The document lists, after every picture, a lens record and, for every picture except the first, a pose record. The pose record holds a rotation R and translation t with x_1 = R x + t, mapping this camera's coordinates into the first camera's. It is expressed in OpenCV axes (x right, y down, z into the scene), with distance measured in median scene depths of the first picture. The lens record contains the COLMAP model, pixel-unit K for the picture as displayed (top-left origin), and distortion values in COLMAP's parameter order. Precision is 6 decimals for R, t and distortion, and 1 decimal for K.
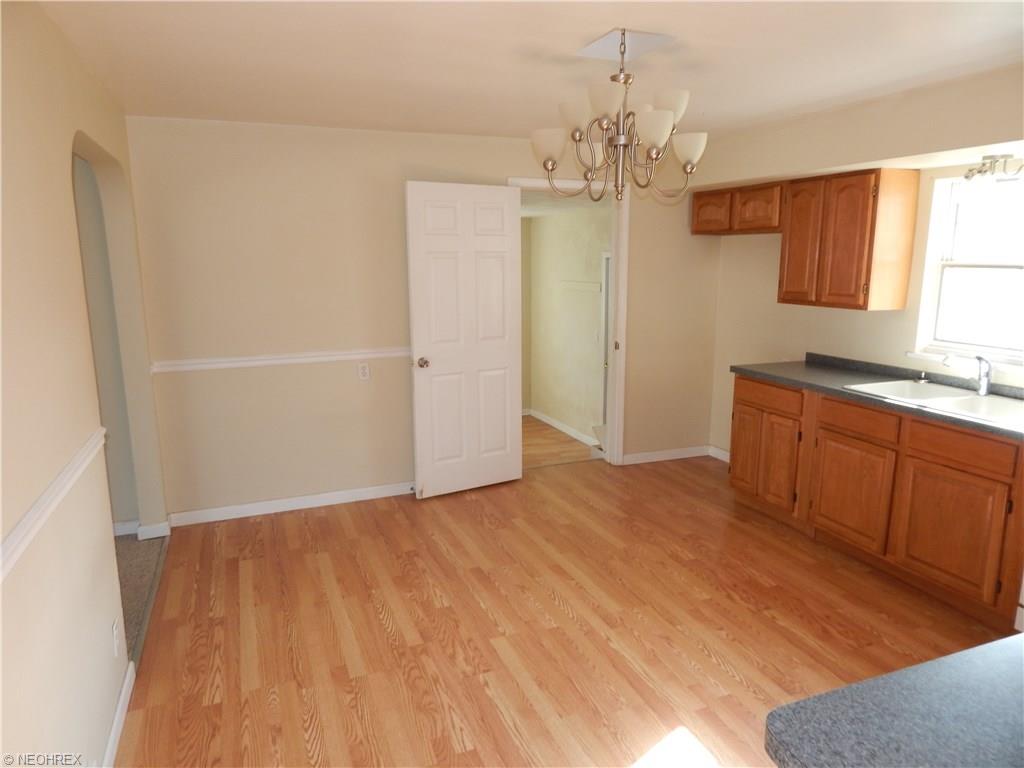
lens RADIAL K [[664.6, 0, 515.7], [0, 664.6, 387.1], [0, 0, 1]] dist [0.002873, -0.002464]
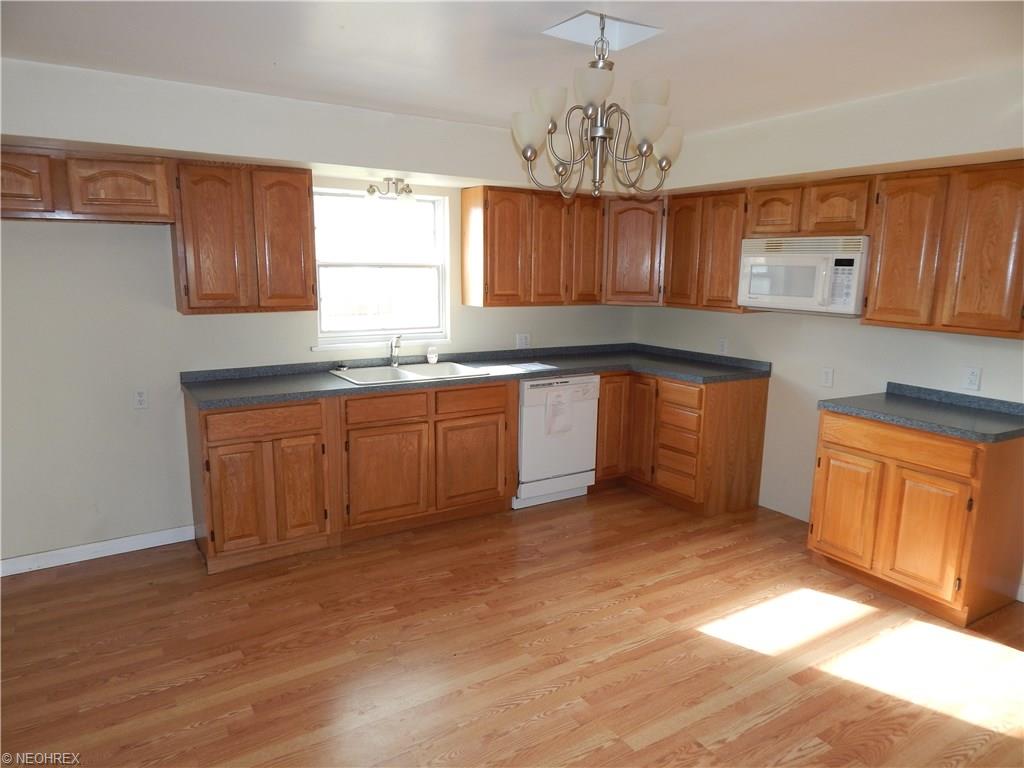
lens RADIAL K [[664.6, 0, 514.3], [0, 664.6, 380.0], [0, 0, 1]] dist [0.002873, -0.002464]
pose [[-0.157668, -0.174146, 0.972015, -0.594491], [0.182692, 0.962191, 0.202020, -0.186205], [-0.970445, 0.209431, -0.119892, 0.976692]]
